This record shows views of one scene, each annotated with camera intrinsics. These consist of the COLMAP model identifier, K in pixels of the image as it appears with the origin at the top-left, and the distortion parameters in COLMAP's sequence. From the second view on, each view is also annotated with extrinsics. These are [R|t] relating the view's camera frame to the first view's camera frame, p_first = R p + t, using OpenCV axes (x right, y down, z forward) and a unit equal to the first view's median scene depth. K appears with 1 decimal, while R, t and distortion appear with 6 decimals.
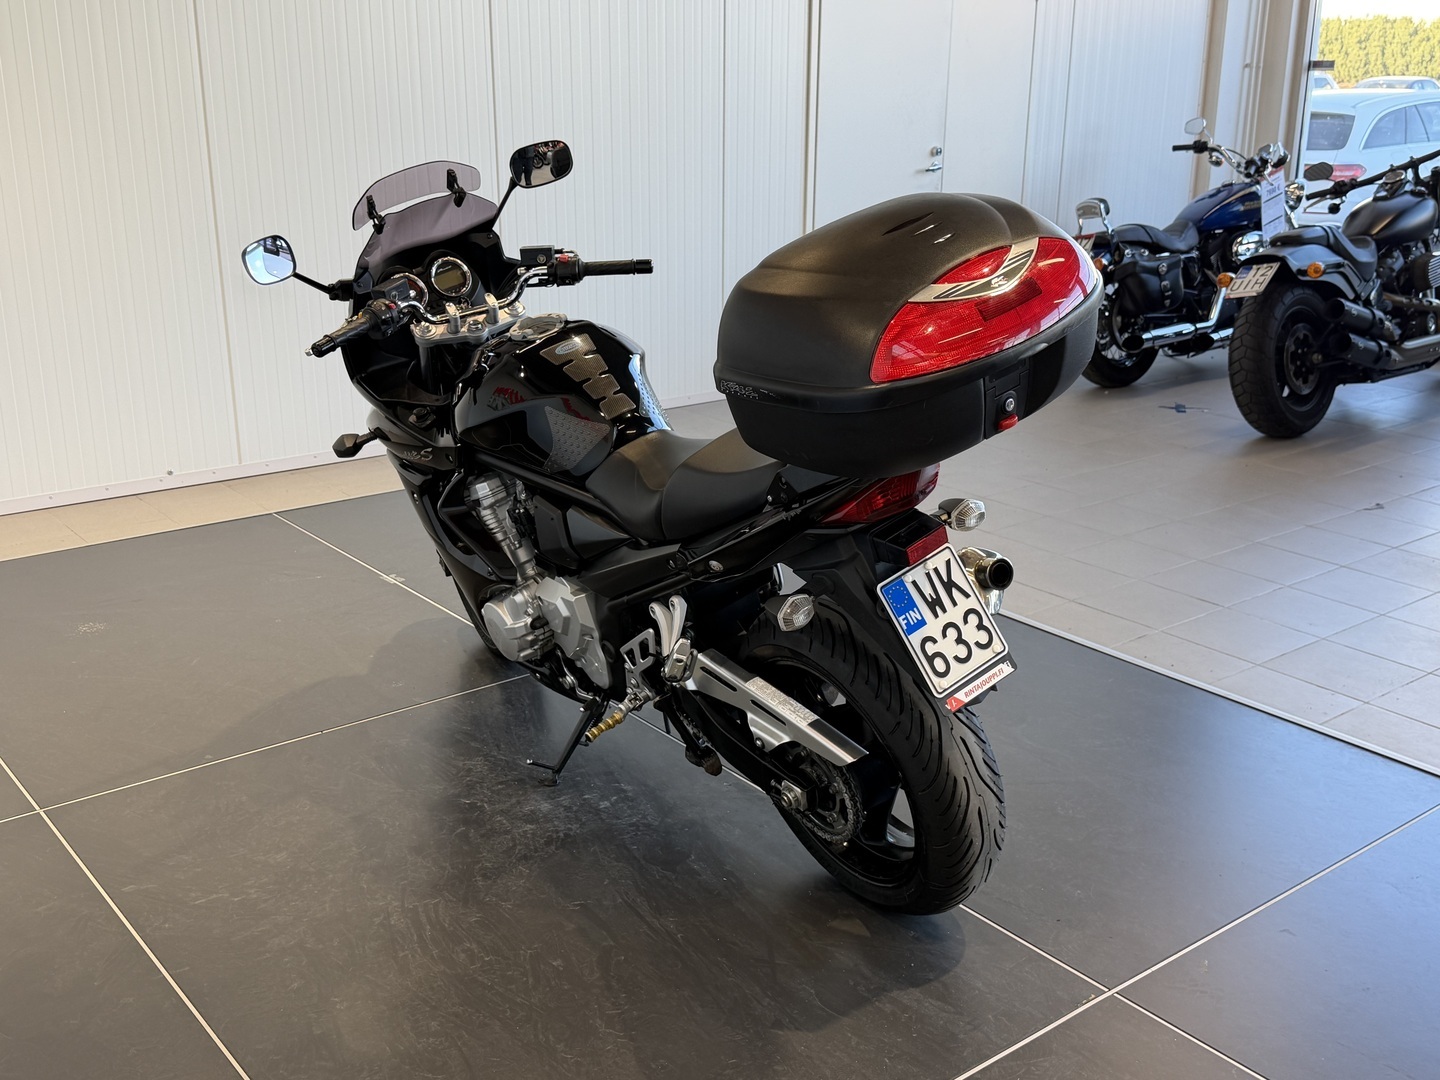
lens RADIAL K [[1494.3, 0, 729.7], [0, 1494.3, 540.0], [0, 0, 1]] dist [0.014585, -0.006838]
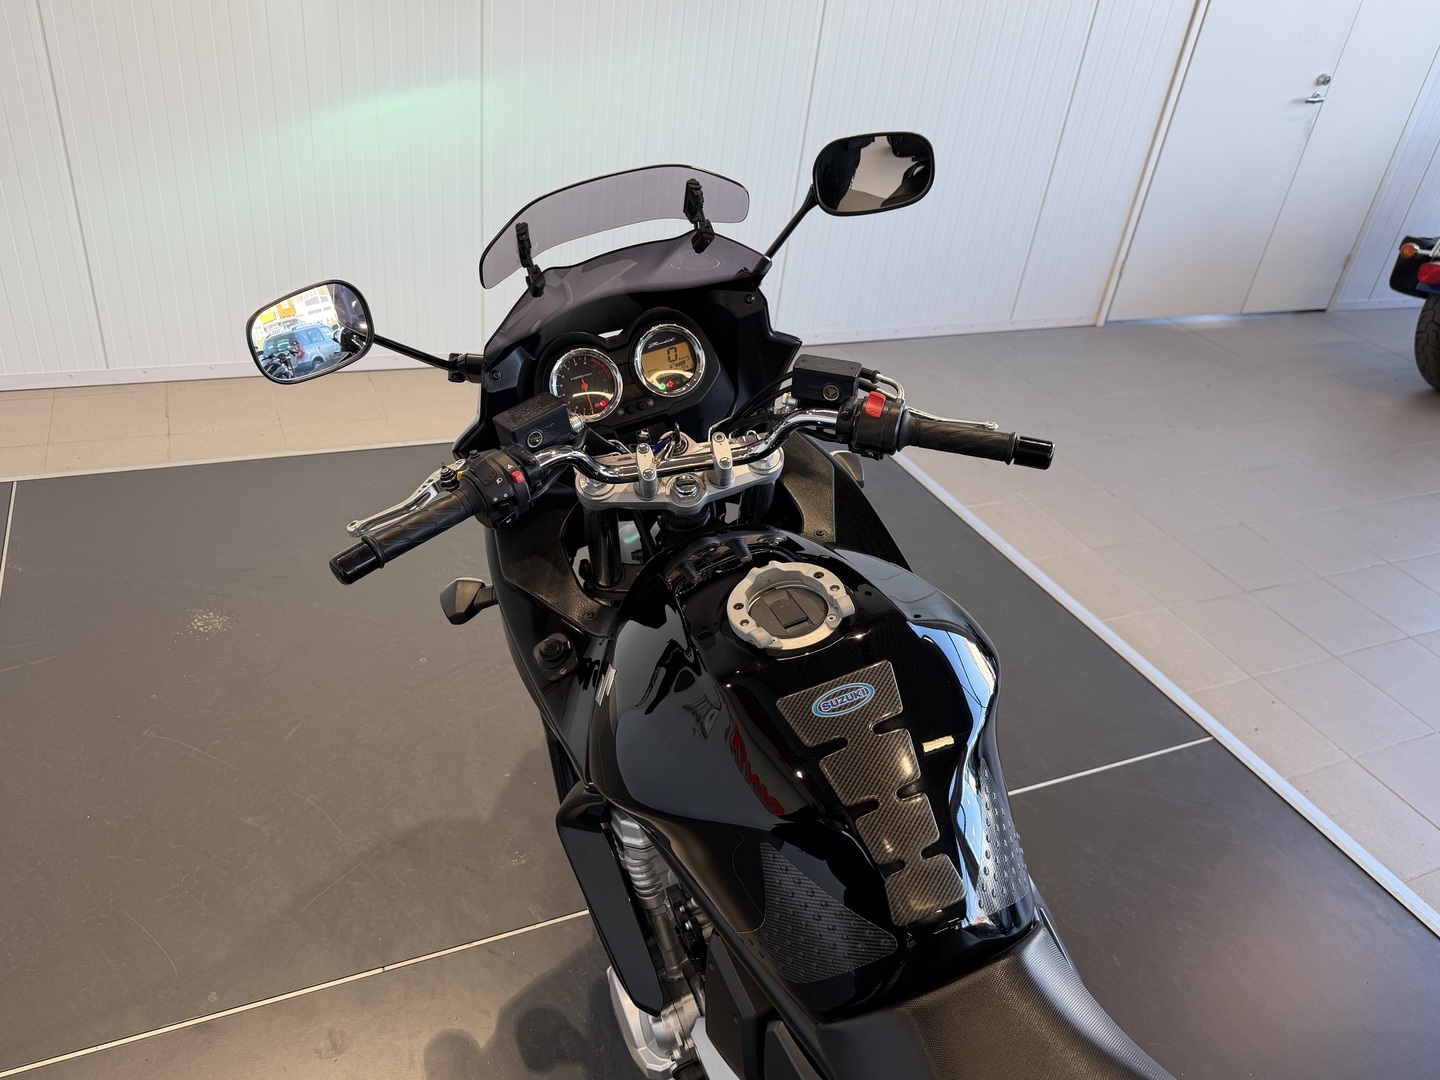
lens RADIAL K [[1068.8, 0, 725.0], [0, 1068.8, 539.5], [0, 0, 1]] dist [0.022687, -0.060600]
pose [[0.962033, 0.227559, -0.150695, -0.094156], [-0.183904, 0.948436, 0.258165, -0.229228], [0.201672, -0.220651, 0.954276, 0.630792]]
